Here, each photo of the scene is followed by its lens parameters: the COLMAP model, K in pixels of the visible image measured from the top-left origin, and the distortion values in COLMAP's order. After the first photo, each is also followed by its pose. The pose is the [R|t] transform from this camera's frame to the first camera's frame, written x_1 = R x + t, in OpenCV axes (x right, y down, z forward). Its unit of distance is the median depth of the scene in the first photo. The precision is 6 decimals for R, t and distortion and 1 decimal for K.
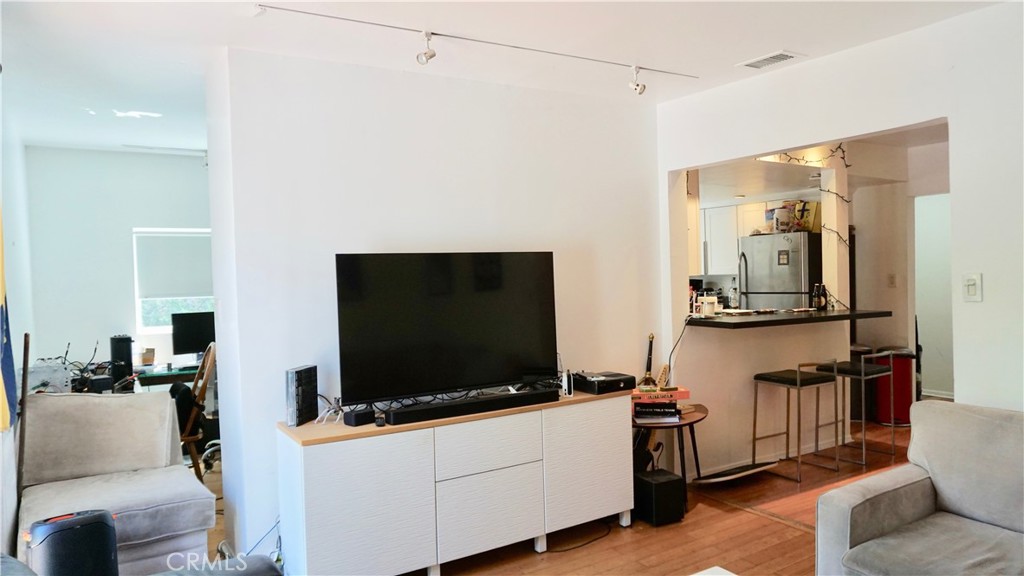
lens RADIAL K [[682.8, 0, 509.4], [0, 682.8, 291.6], [0, 0, 1]] dist [-0.049940, 0.022184]
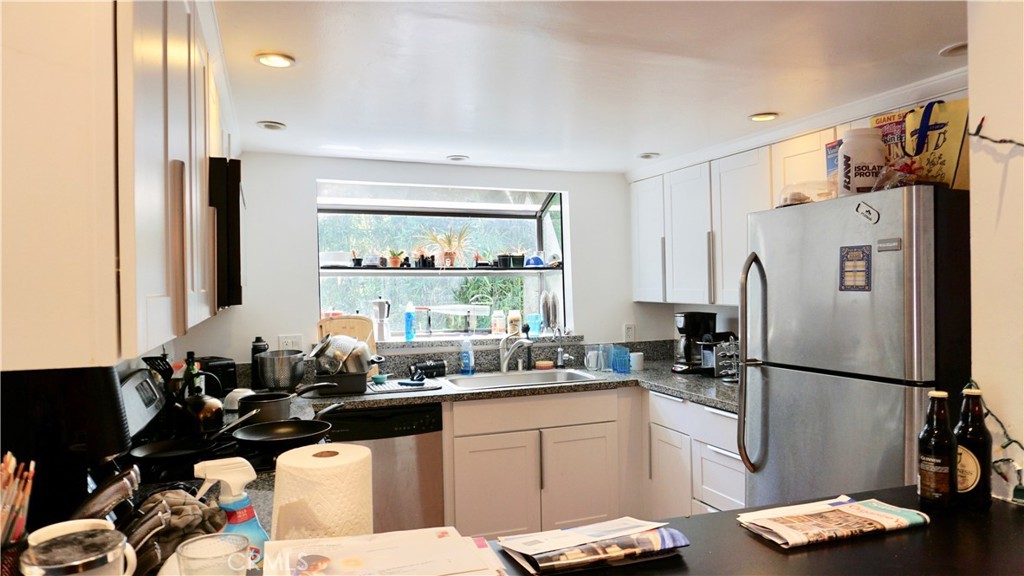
lens RADIAL K [[682.8, 0, 516.5], [0, 682.8, 286.1], [0, 0, 1]] dist [-0.049940, 0.022184]
pose [[0.980064, 0.026999, -0.196839, 0.305848], [-0.031300, 0.999334, -0.018771, -0.029880], [0.196201, 0.024558, 0.980256, 0.641794]]
